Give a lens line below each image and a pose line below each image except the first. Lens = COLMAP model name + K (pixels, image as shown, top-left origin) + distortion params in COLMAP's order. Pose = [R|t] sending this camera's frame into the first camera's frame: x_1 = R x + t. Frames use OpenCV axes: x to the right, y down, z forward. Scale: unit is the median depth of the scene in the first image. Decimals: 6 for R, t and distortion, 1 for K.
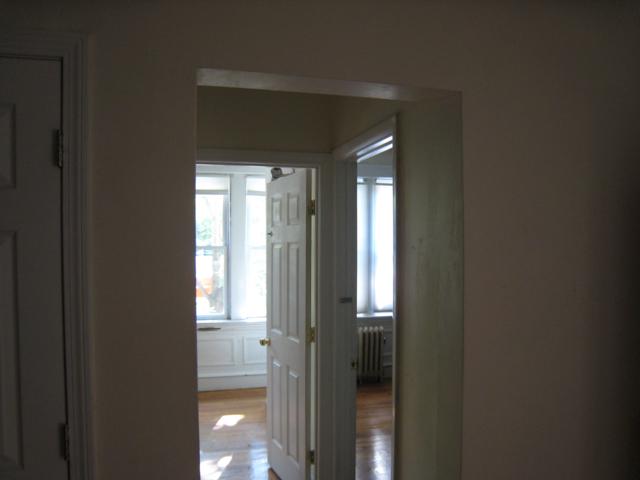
lens RADIAL K [[537.6, 0, 319.2], [0, 537.6, 254.1], [0, 0, 1]] dist [-0.114213, 0.050352]
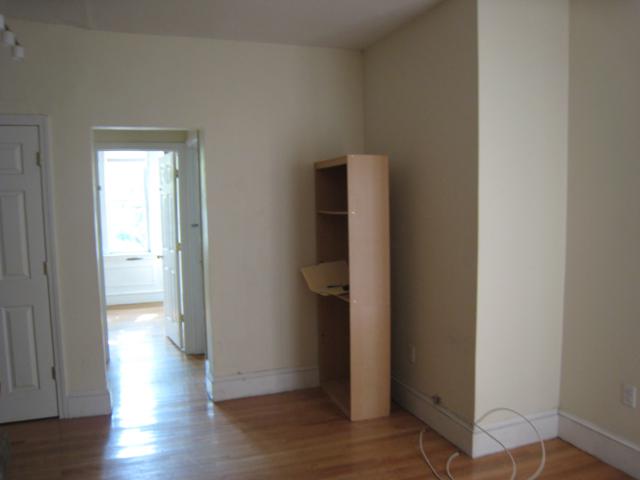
lens RADIAL K [[537.6, 0, 319.2], [0, 537.6, 254.1], [0, 0, 1]] dist [-0.114213, 0.050352]
pose [[0.996546, -0.023426, 0.079666, 0.285201], [0.016795, 0.996416, 0.082905, 0.035544], [-0.081323, -0.081280, 0.993368, -0.725599]]
